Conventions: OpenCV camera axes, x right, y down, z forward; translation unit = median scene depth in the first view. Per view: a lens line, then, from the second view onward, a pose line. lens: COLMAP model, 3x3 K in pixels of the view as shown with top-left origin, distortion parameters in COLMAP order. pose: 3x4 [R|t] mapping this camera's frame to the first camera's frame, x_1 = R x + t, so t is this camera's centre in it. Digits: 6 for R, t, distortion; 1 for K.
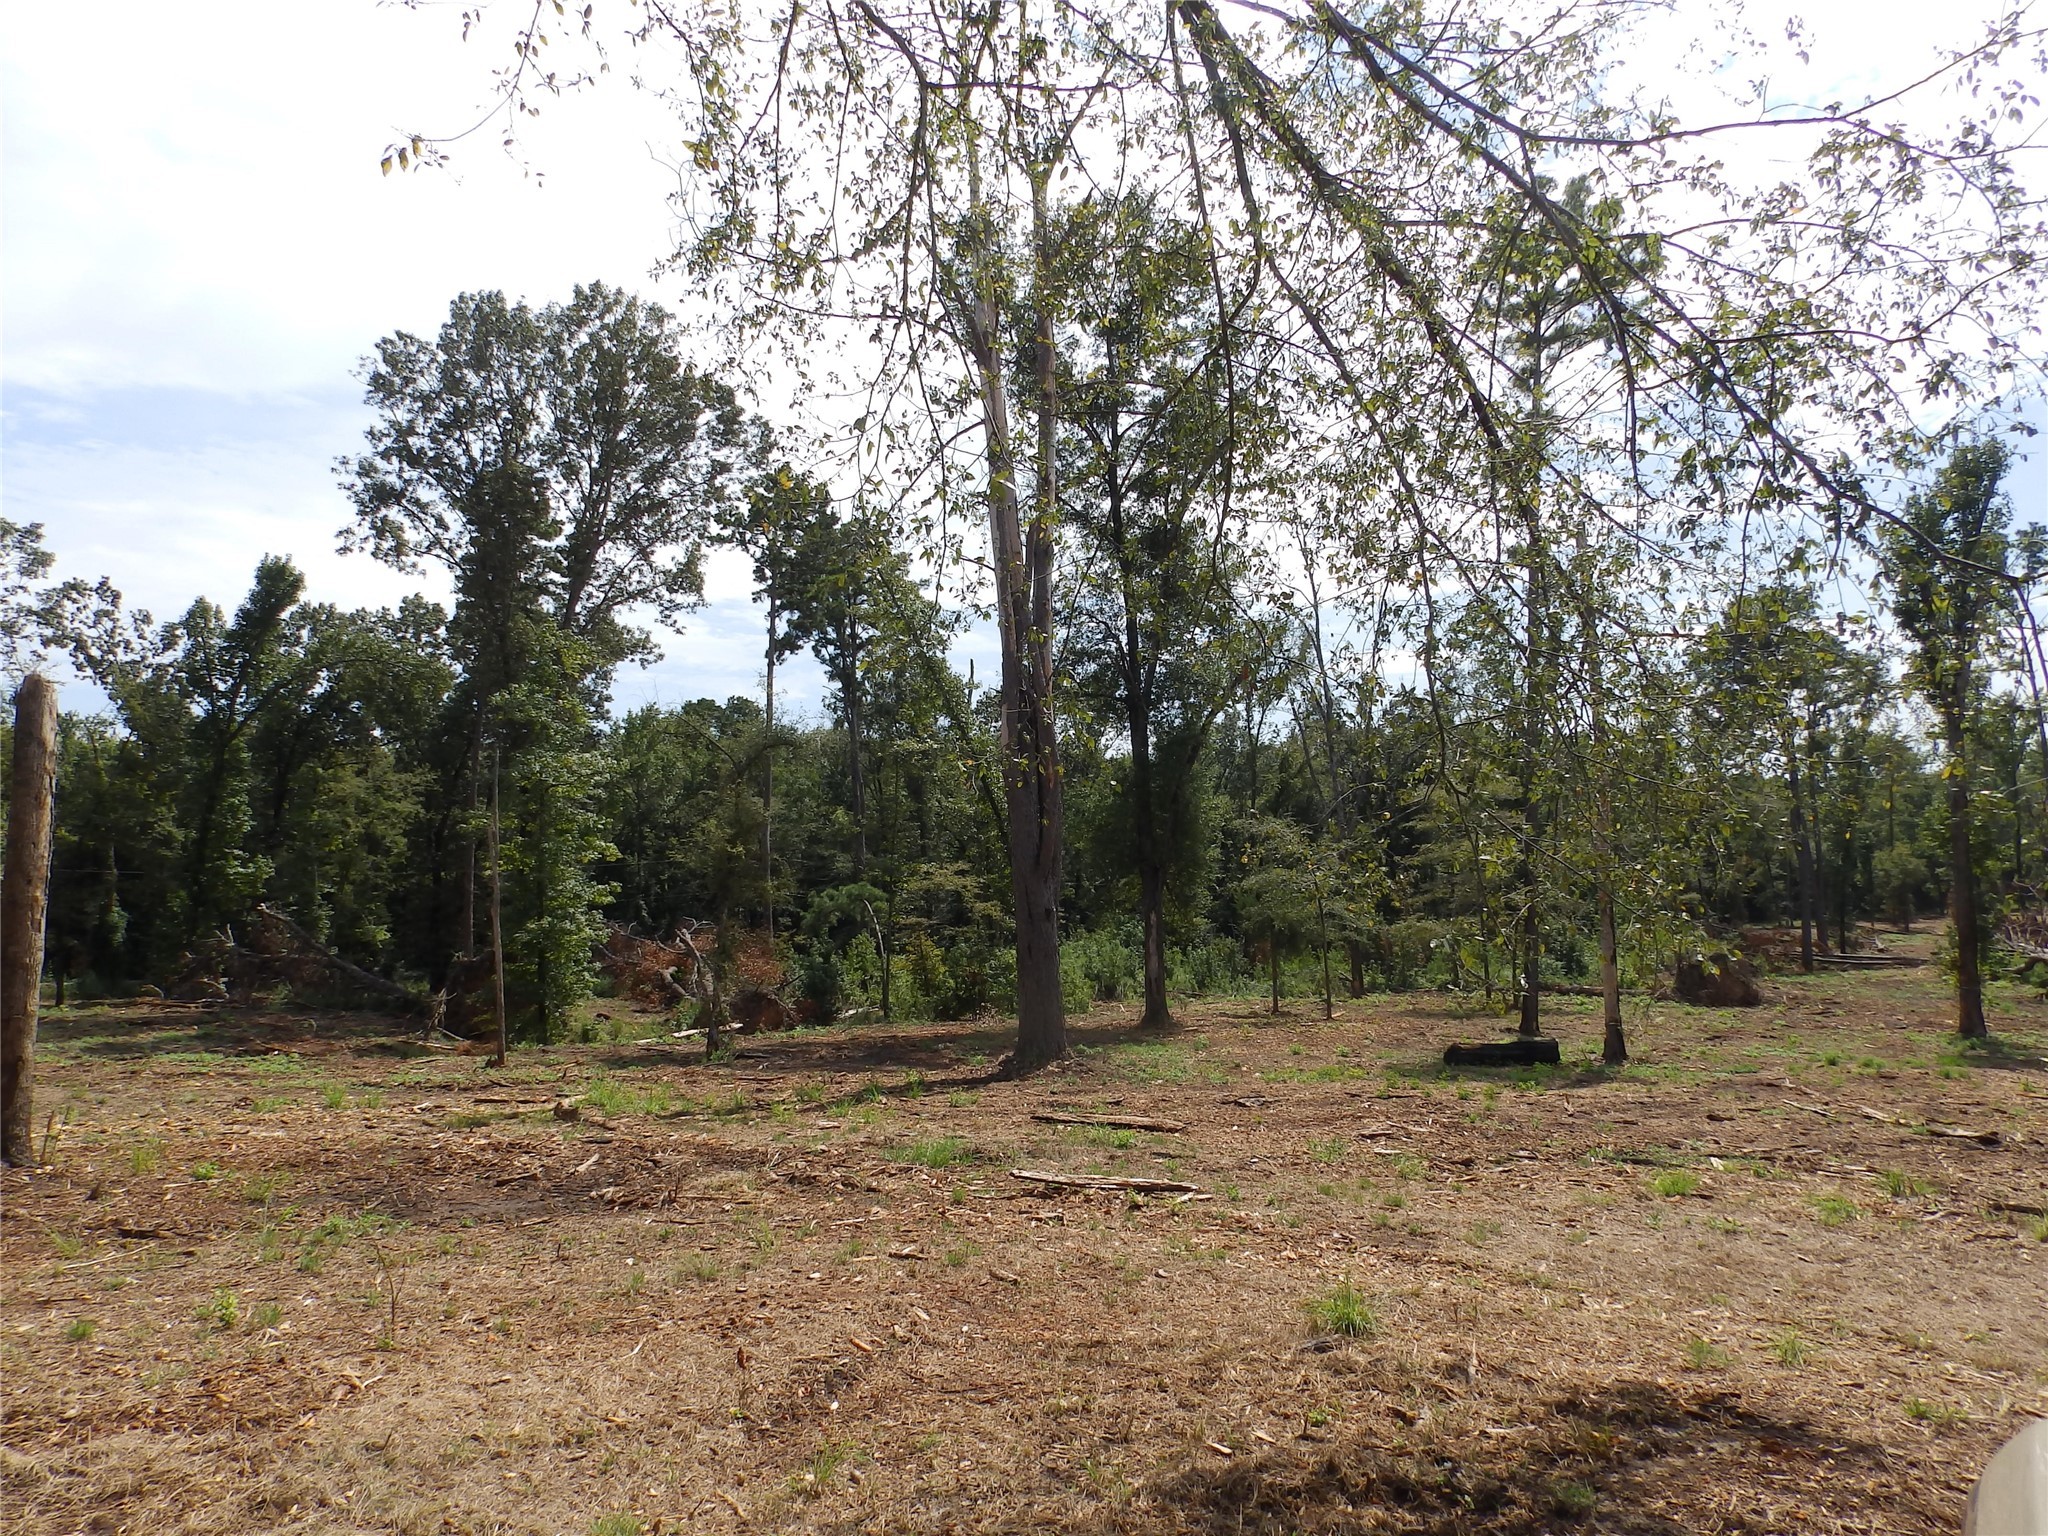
lens RADIAL K [[1375.4, 0, 1024.0], [0, 1375.4, 768.0], [0, 0, 1]] dist [0.007969, -0.004443]
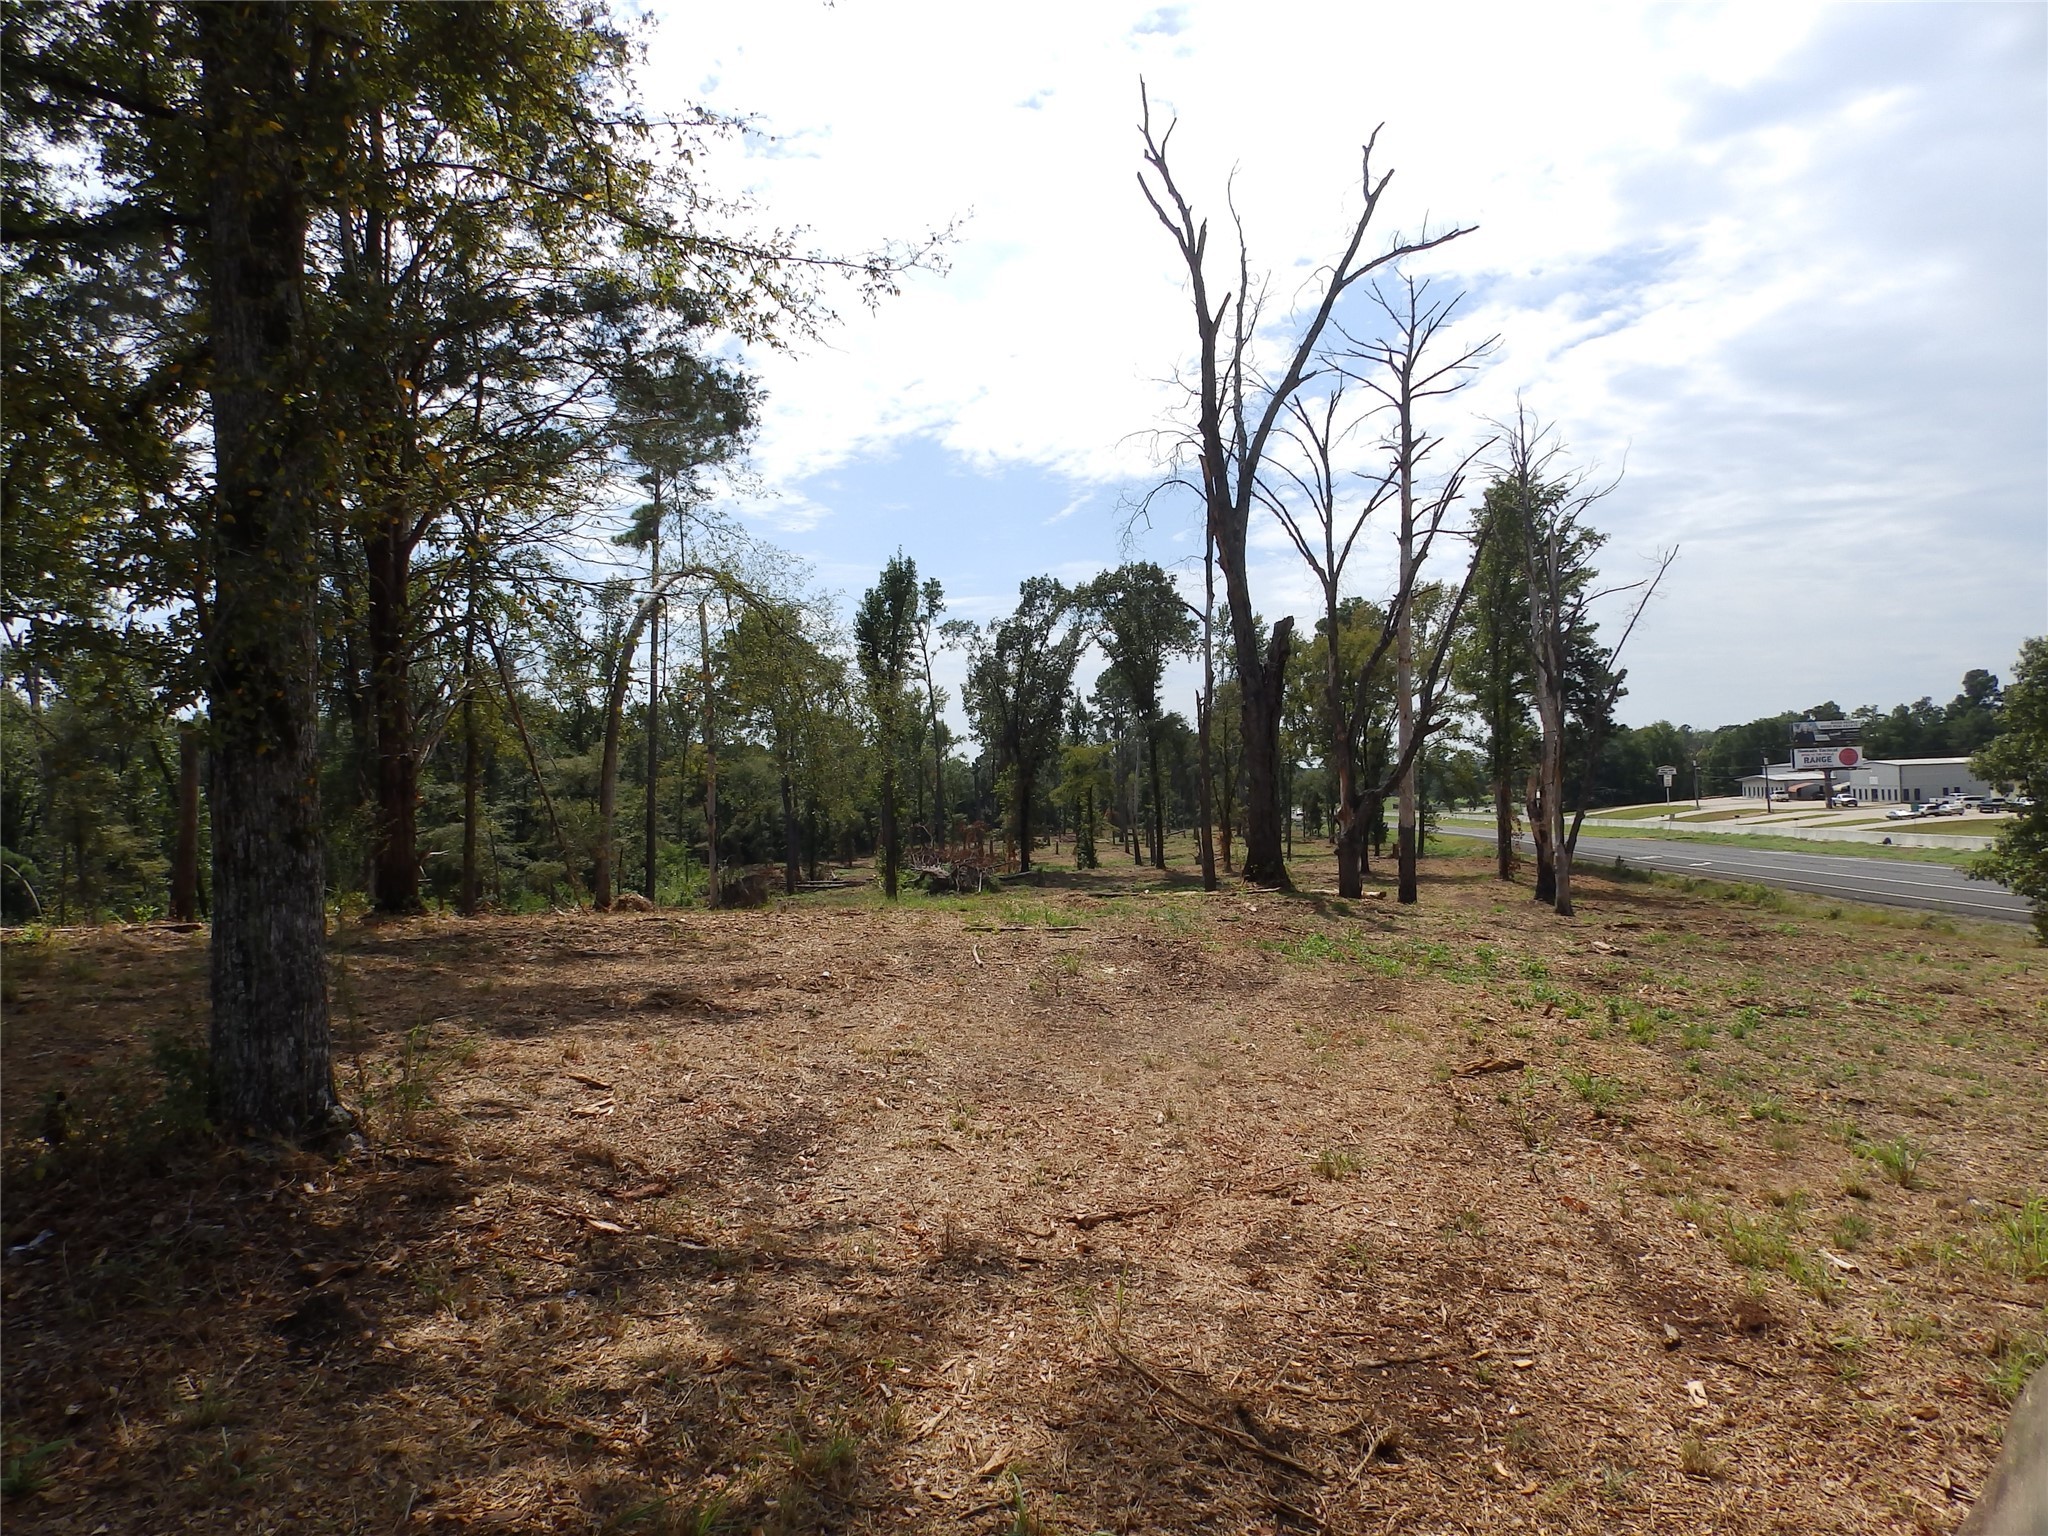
lens RADIAL K [[1375.4, 0, 1024.0], [0, 1375.4, 768.0], [0, 0, 1]] dist [0.007969, -0.004443]
pose [[0.767030, 0.001039, 0.641610, -0.103583], [-0.018476, 0.999620, 0.020468, -0.006191], [-0.641345, -0.027554, 0.766758, -0.149970]]
